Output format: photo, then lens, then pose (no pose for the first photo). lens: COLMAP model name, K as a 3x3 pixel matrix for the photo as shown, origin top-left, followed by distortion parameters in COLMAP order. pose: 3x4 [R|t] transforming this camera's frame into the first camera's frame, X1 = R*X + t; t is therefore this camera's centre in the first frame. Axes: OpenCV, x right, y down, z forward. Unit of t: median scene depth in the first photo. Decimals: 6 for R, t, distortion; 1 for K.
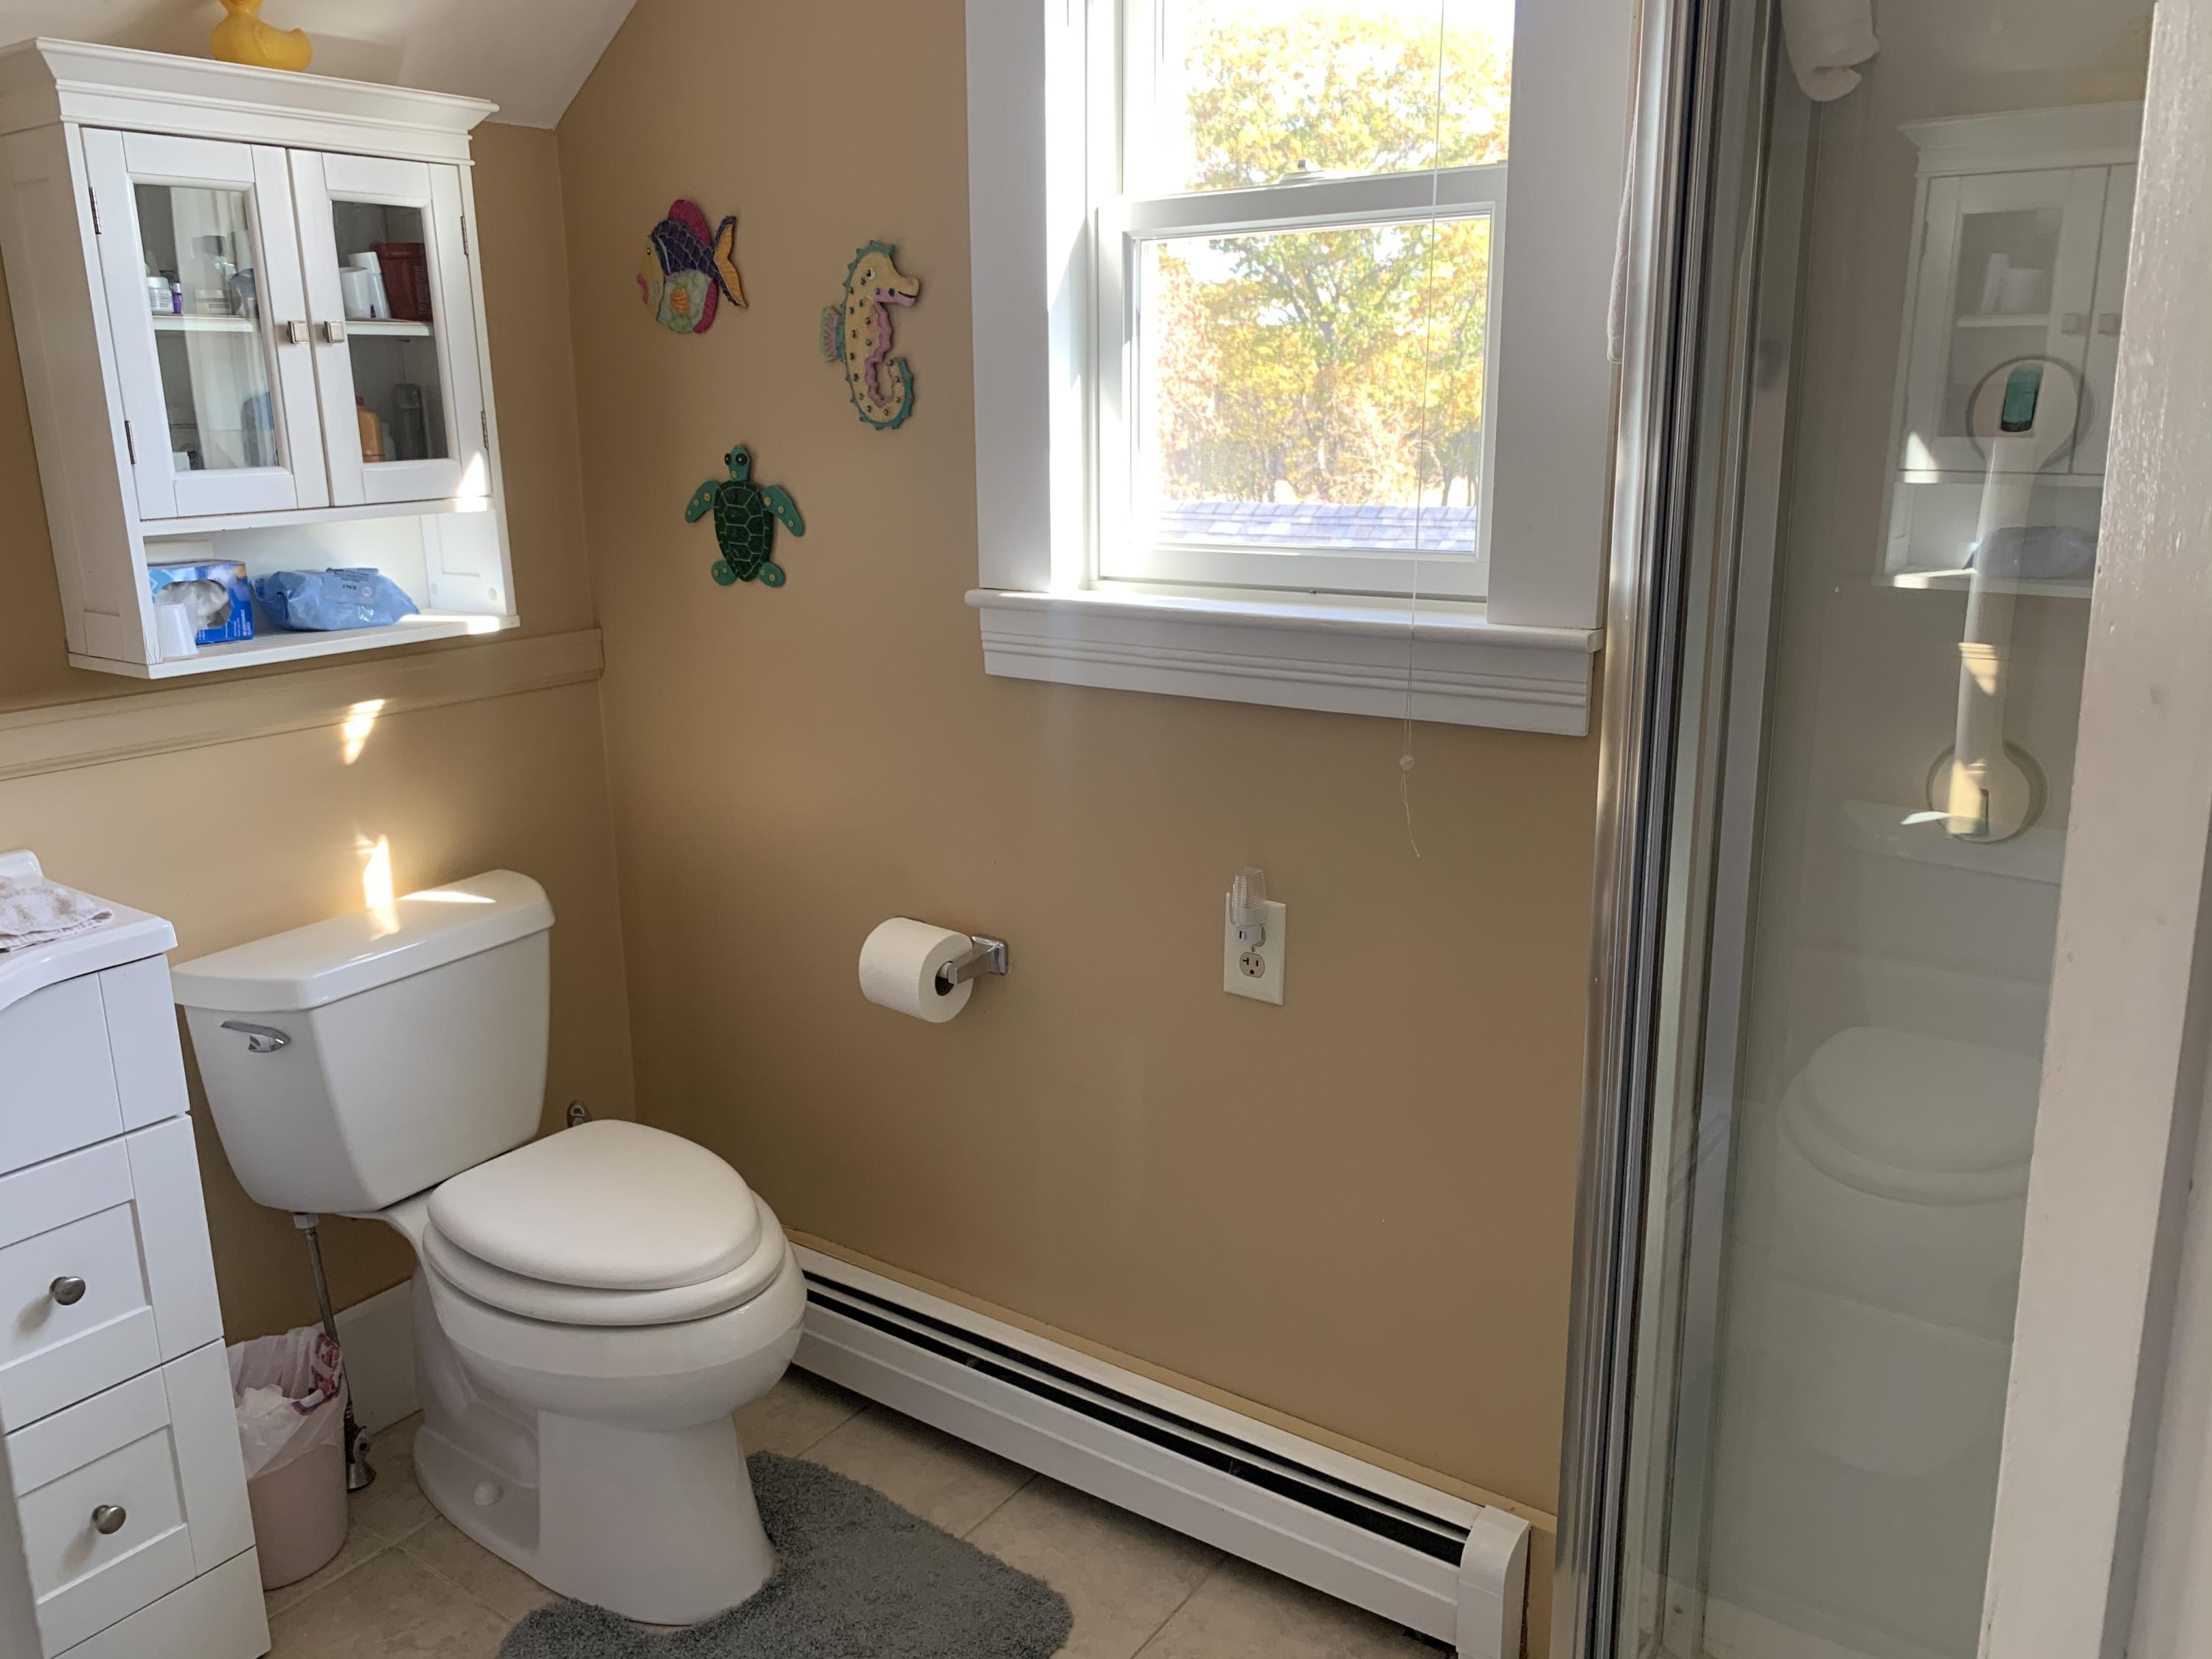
lens RADIAL K [[1716.5, 0, 1095.8], [0, 1716.5, 818.7], [0, 0, 1]] dist [0.033866, -0.053556]
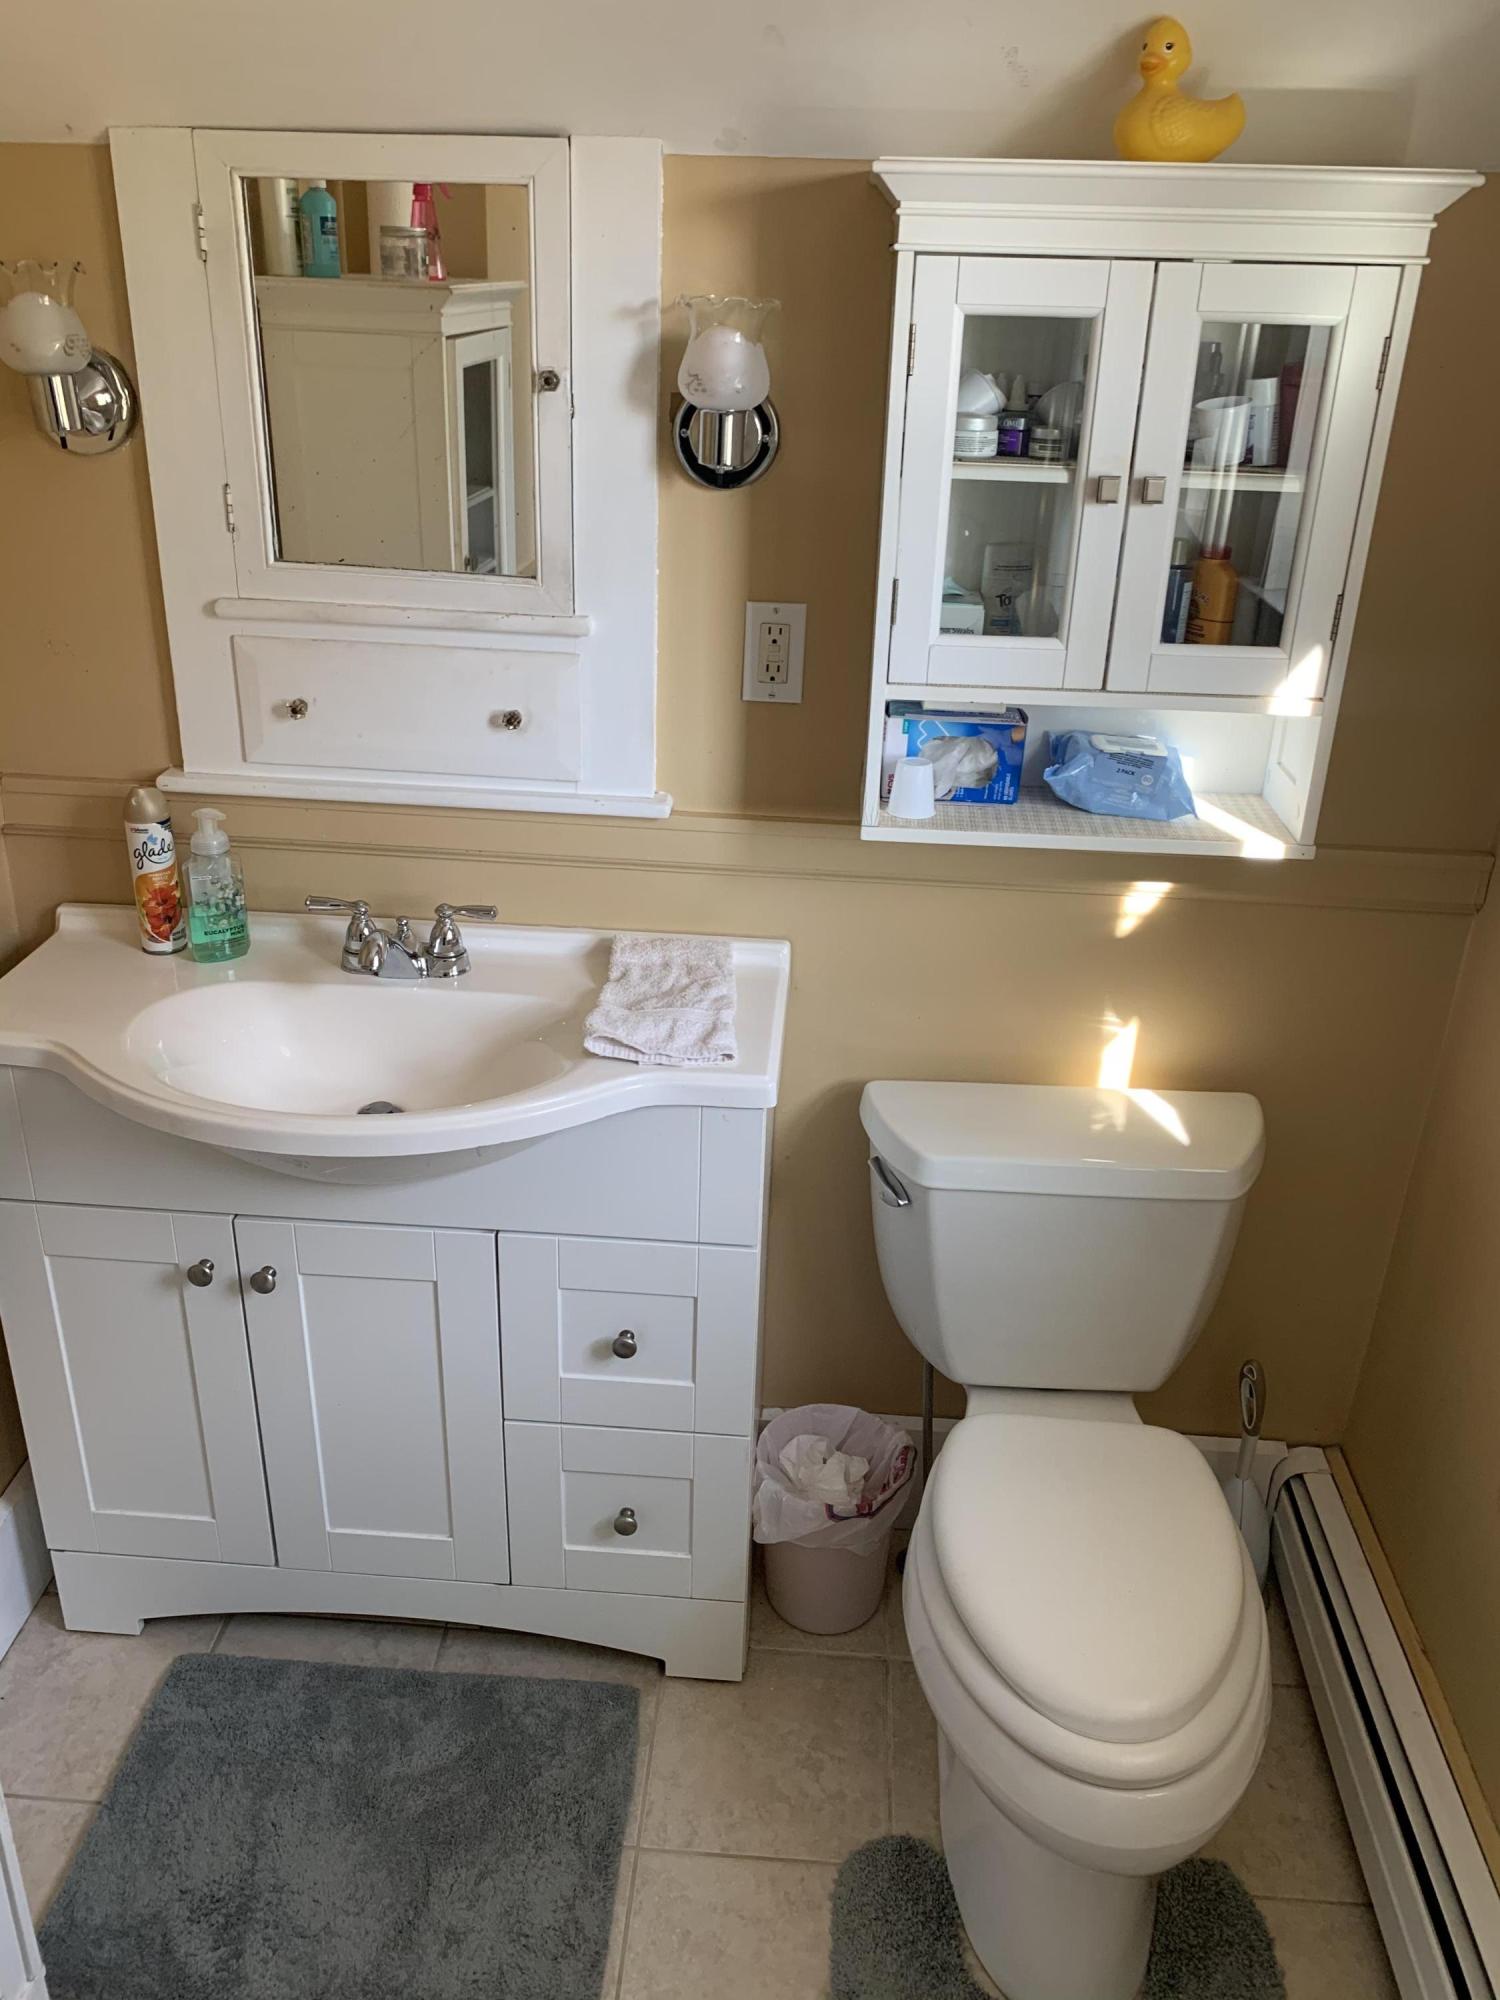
lens RADIAL K [[1551.9, 0, 714.6], [0, 1551.9, 972.0], [0, 0, 1]] dist [0.033866, -0.053556]
pose [[0.504358, 0.383917, -0.773454, 0.113906], [-0.230971, 0.923068, 0.307568, -0.238875], [0.832031, 0.023521, 0.554230, 0.396159]]
